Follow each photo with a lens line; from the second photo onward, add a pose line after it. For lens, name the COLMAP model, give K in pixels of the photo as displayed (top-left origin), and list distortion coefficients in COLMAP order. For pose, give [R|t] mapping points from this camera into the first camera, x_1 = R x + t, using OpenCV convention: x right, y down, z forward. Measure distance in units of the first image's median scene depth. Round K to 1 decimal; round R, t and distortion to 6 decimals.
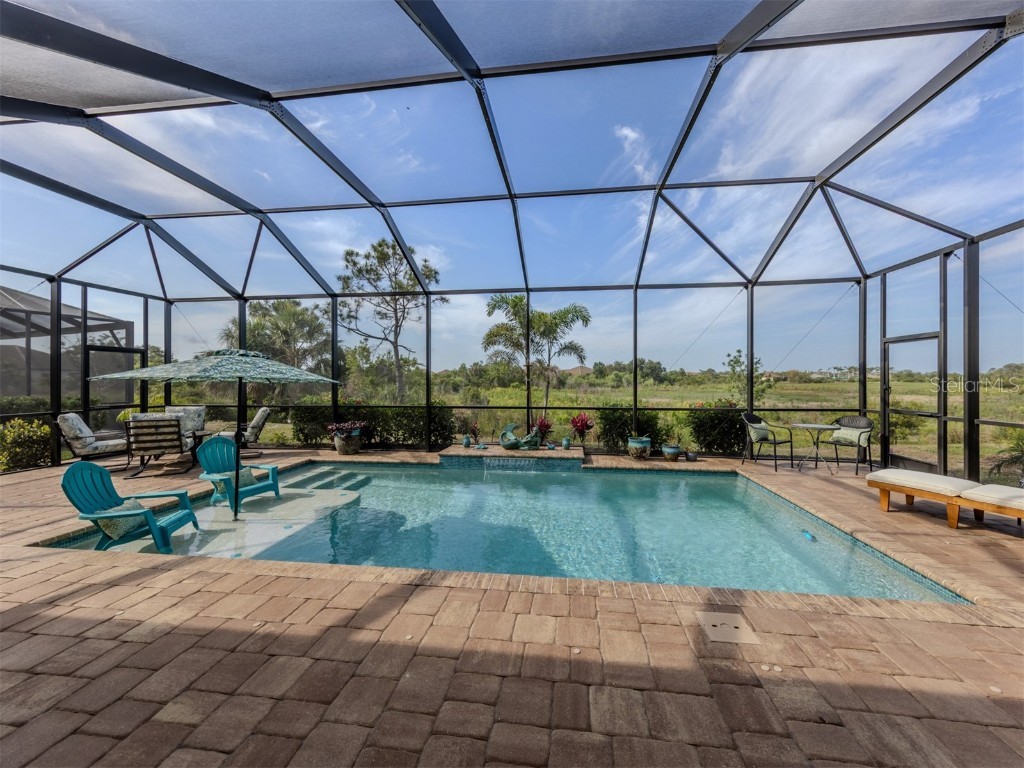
lens RADIAL K [[392.0, 0, 489.5], [0, 392.0, 378.2], [0, 0, 1]] dist [0.010928, -0.000811]
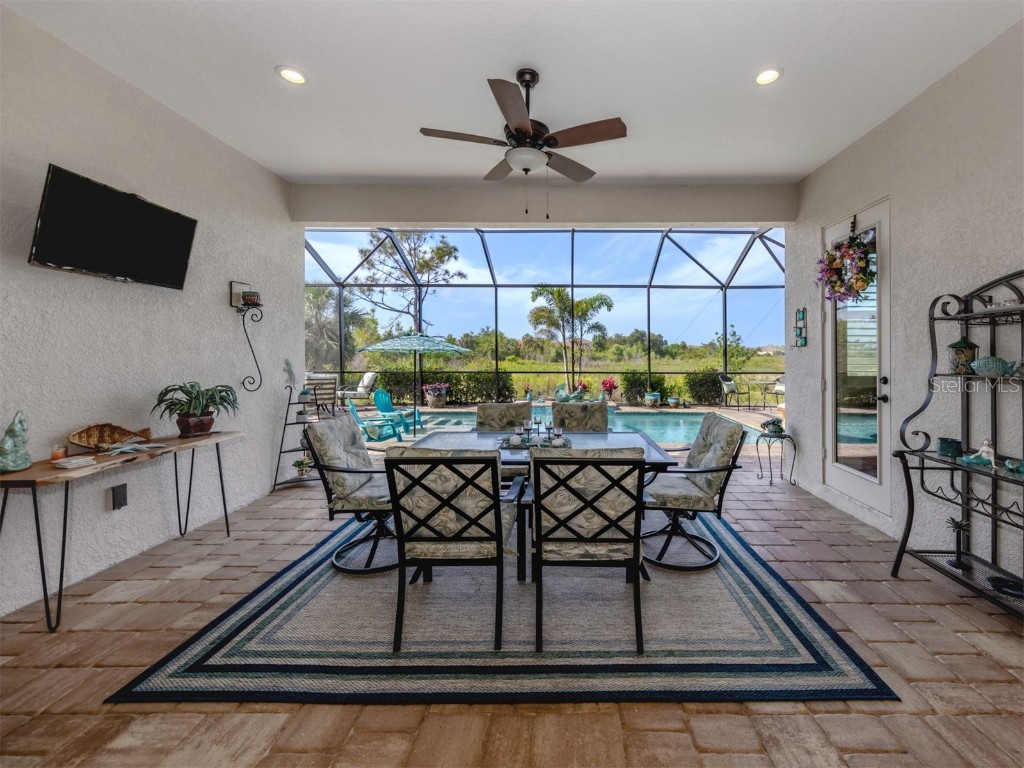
lens RADIAL K [[439.2, 0, 518.4], [0, 439.2, 337.0], [0, 0, 1]] dist [0.017771, 0.000502]
pose [[0.995329, 0.007695, 0.096236, -0.202615], [-0.004627, 0.999475, -0.032058, 0.001820], [-0.096432, 0.031463, 0.994842, -0.432034]]
